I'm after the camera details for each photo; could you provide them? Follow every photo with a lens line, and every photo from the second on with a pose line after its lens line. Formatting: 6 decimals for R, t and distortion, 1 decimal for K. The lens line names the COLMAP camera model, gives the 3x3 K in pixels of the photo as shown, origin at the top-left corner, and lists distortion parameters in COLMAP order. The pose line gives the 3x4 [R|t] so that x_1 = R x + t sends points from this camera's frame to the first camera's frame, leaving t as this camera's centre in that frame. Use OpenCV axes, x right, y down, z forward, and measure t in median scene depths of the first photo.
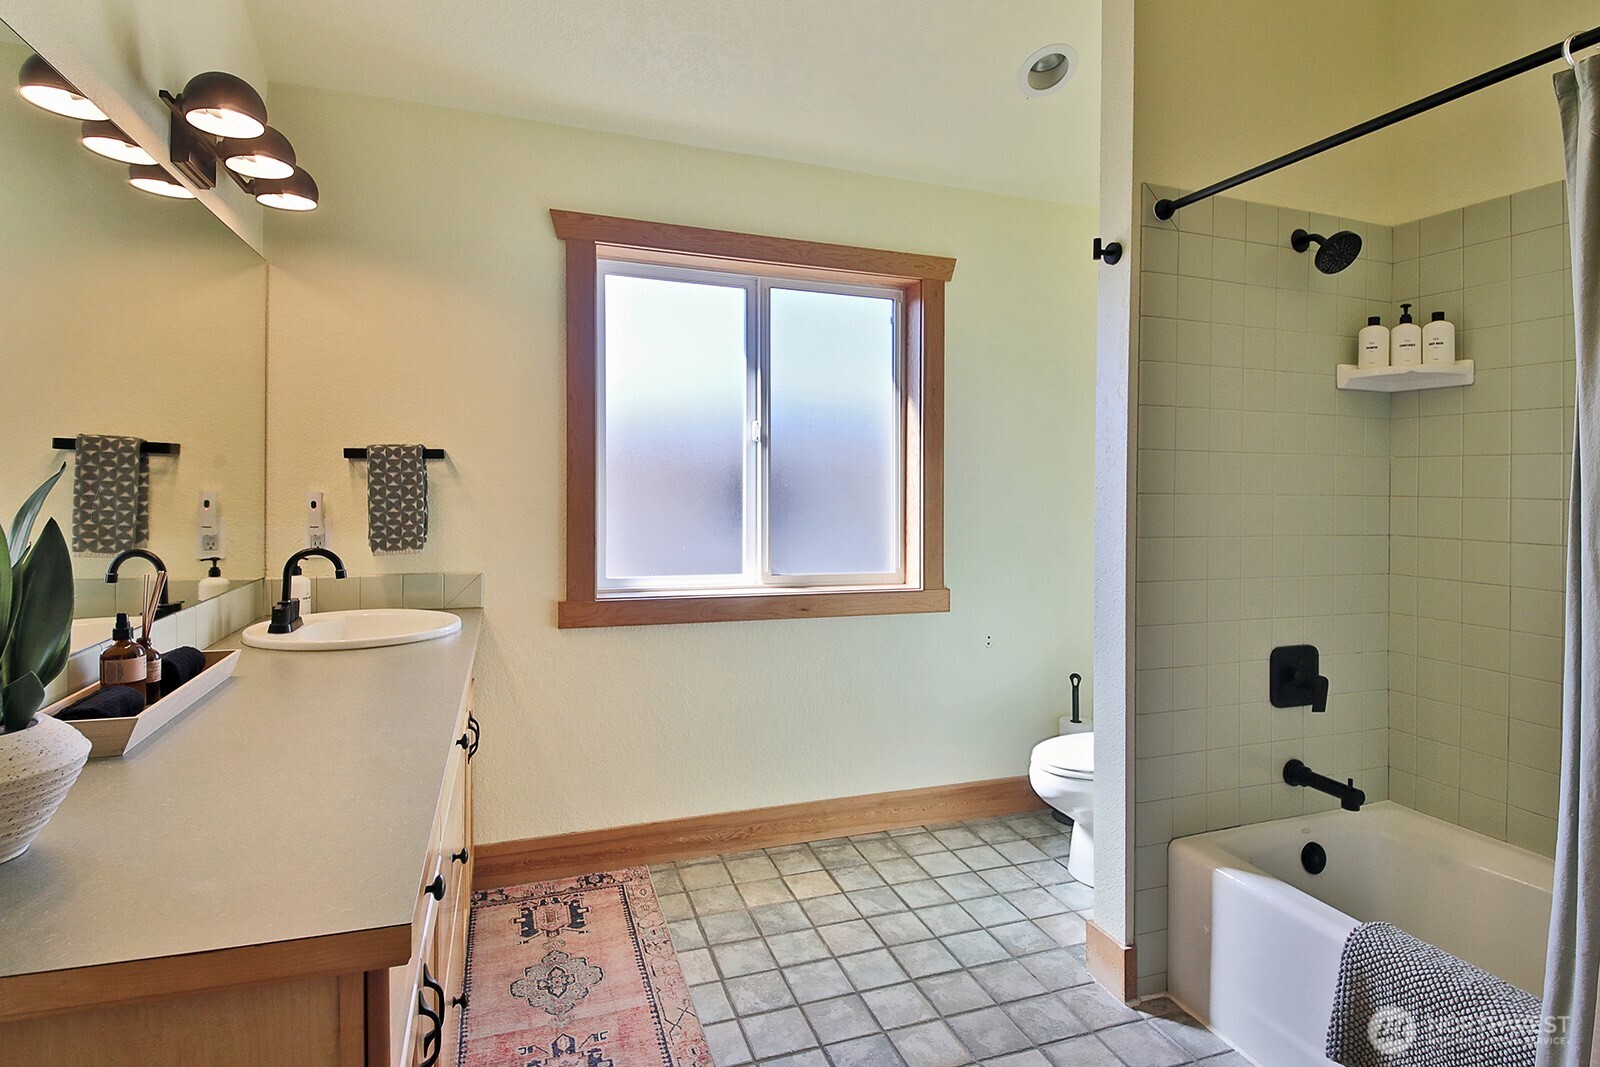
lens RADIAL K [[775.8, 0, 801.8], [0, 775.8, 517.4], [0, 0, 1]] dist [0.001262, -0.000241]
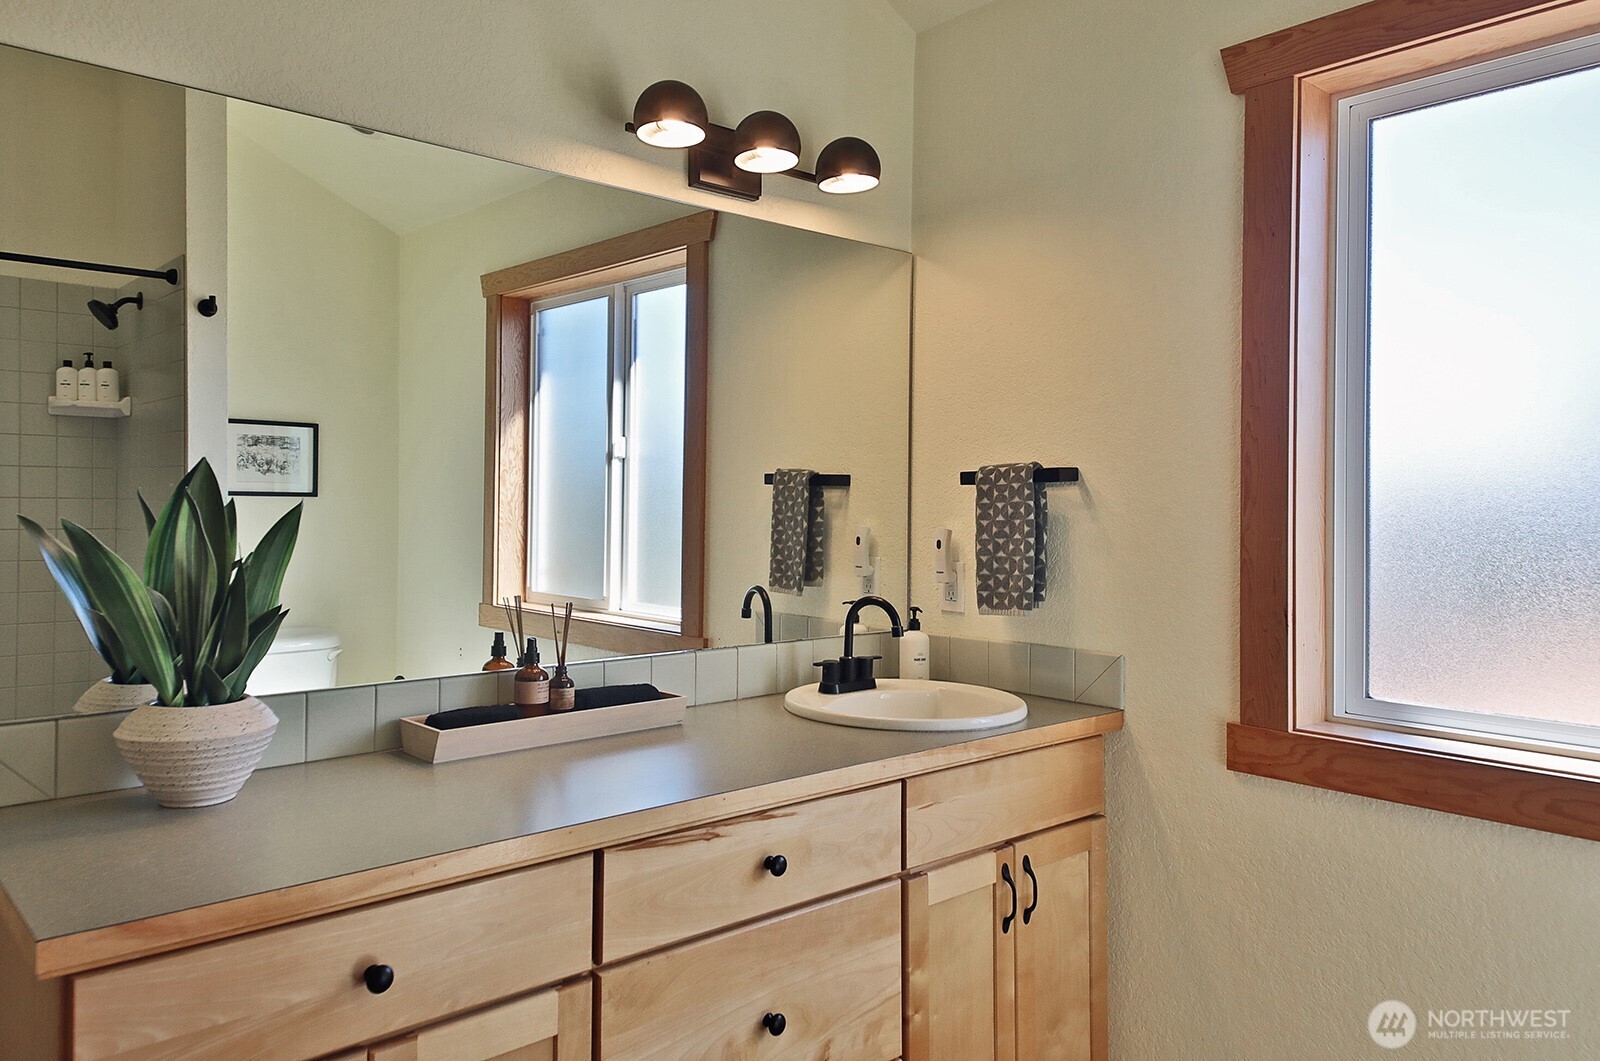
lens RADIAL K [[1154.0, 0, 800.0], [0, 1154.0, 530.5], [0, 0, 1]] dist [0.063592, -0.001712]
pose [[0.373019, 0.008606, -0.927784, 0.411765], [-0.040179, 0.999169, -0.006887, -0.016246], [0.926953, 0.039847, 0.373054, 0.415133]]
